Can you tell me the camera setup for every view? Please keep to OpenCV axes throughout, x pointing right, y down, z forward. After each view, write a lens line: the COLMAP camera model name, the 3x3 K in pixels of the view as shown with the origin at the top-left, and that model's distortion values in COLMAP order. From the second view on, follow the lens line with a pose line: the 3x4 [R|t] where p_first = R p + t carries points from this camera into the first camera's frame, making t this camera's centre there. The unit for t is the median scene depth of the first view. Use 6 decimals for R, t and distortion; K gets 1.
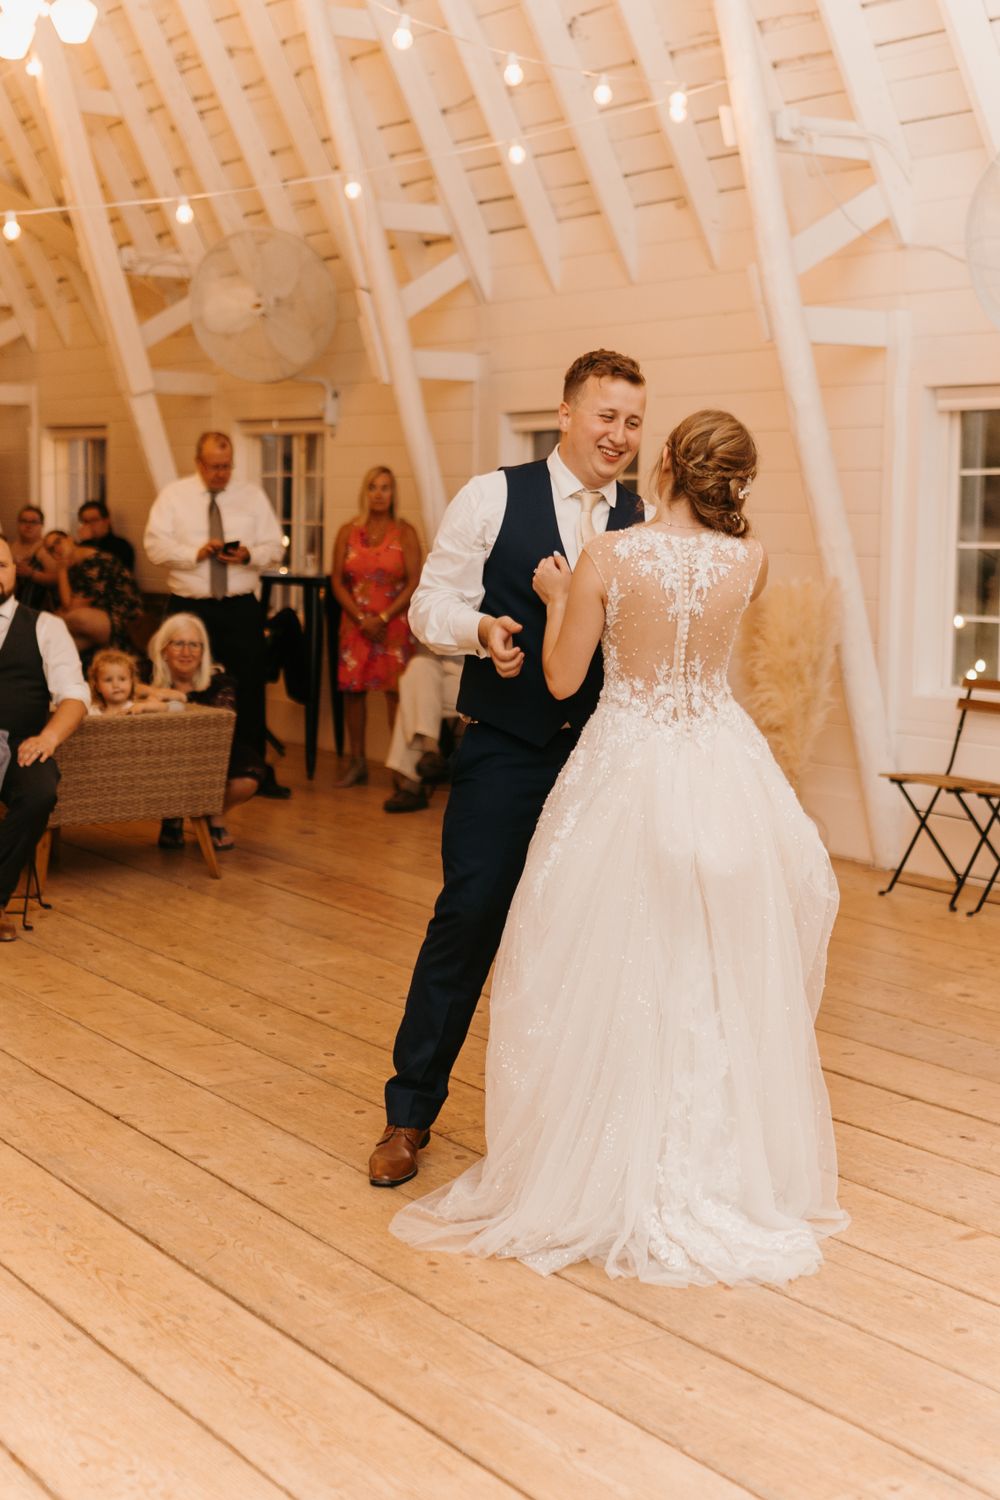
lens RADIAL K [[2295.1, 0, 529.6], [0, 2295.1, 753.1], [0, 0, 1]] dist [0.014539, 0.000000]
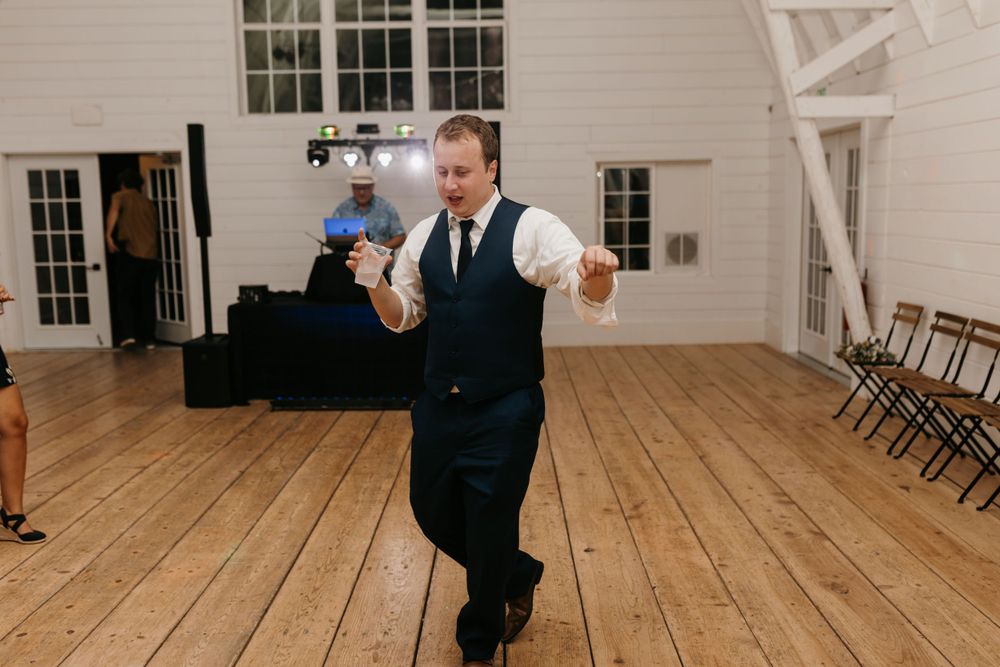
lens RADIAL K [[951.1, 0, 504.3], [0, 951.1, 335.3], [0, 0, 1]] dist [-0.001808, 0.000000]
pose [[-0.840382, -0.072280, 0.537153, -0.382811], [0.066493, 0.969832, 0.234530, -0.092194], [-0.537900, 0.232812, -0.810224, 0.771428]]
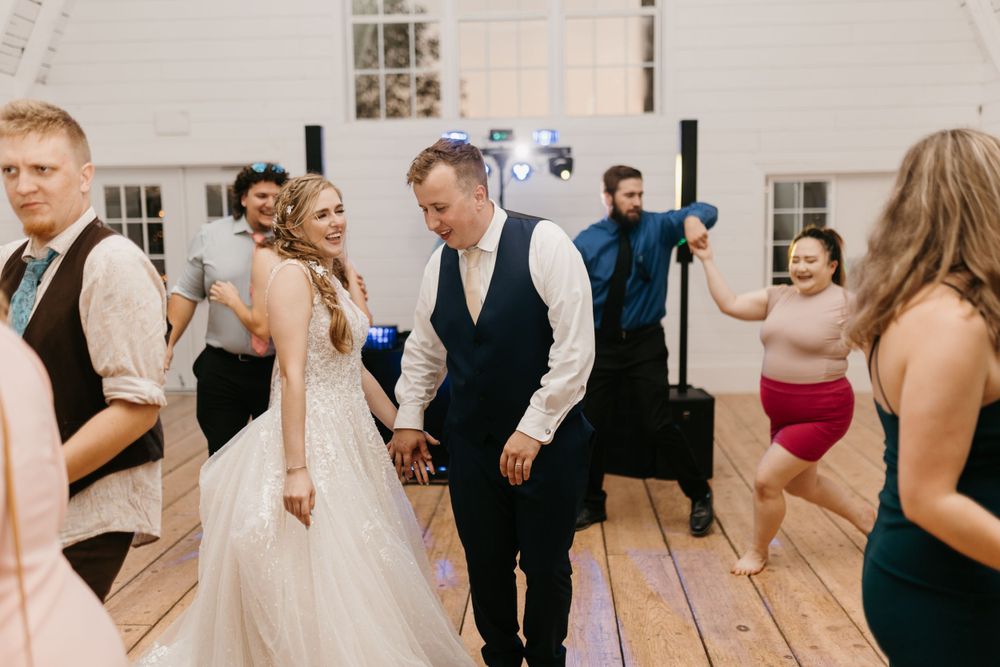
lens RADIAL K [[951.1, 0, 503.5], [0, 951.1, 332.5], [0, 0, 1]] dist [-0.001808, 0.000000]
pose [[-0.809128, -0.063543, 0.584187, -0.209579], [0.073368, 0.975433, 0.207718, -0.082093], [-0.583034, 0.210931, -0.784588, 0.681076]]
